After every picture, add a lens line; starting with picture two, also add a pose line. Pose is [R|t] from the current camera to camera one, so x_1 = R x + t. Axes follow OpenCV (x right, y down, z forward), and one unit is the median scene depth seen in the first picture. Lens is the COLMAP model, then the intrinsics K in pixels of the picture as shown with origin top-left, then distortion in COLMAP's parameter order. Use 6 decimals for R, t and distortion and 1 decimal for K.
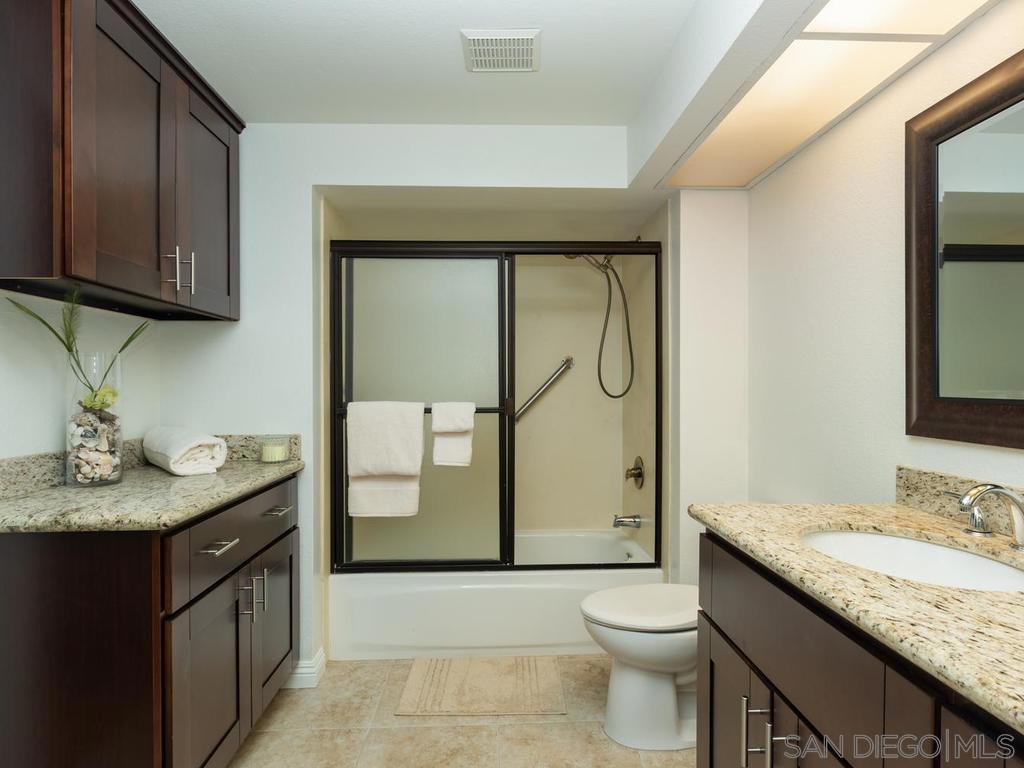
lens RADIAL K [[572.7, 0, 513.9], [0, 572.7, 385.0], [0, 0, 1]] dist [-0.011987, -0.000900]
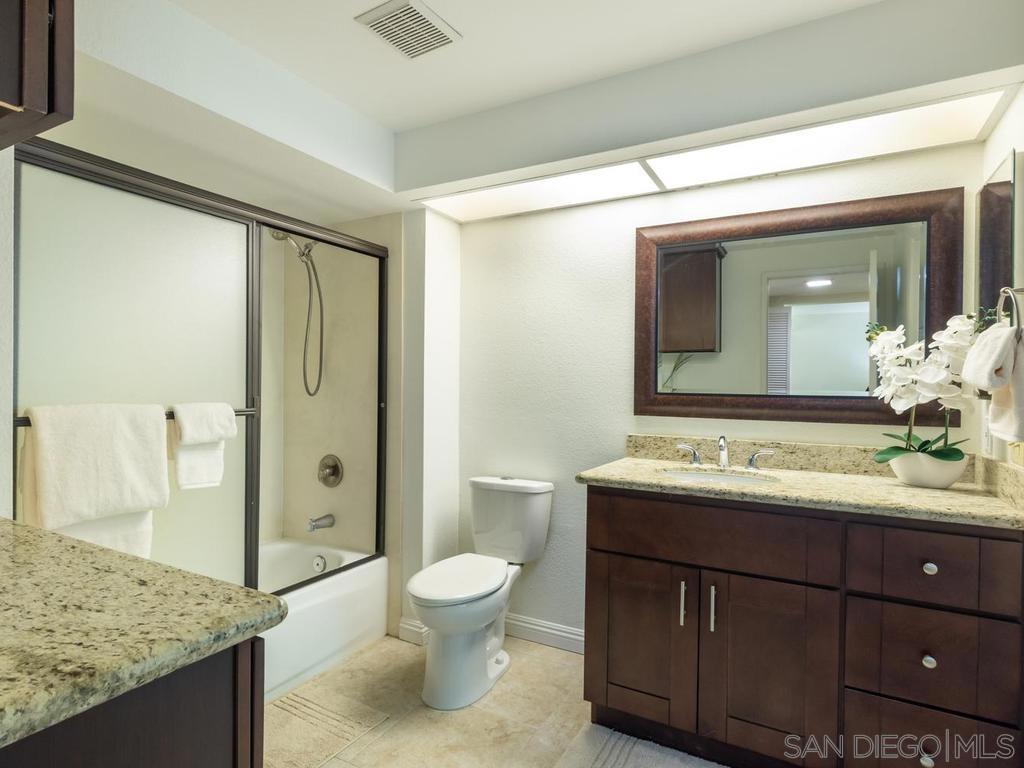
lens RADIAL K [[572.7, 0, 513.9], [0, 572.7, 385.0], [0, 0, 1]] dist [-0.011987, -0.000900]
pose [[0.502014, 0.006524, 0.864835, -0.756456], [-0.010181, 0.999947, -0.001633, 0.004127], [-0.864800, -0.007985, 0.502054, 0.373662]]
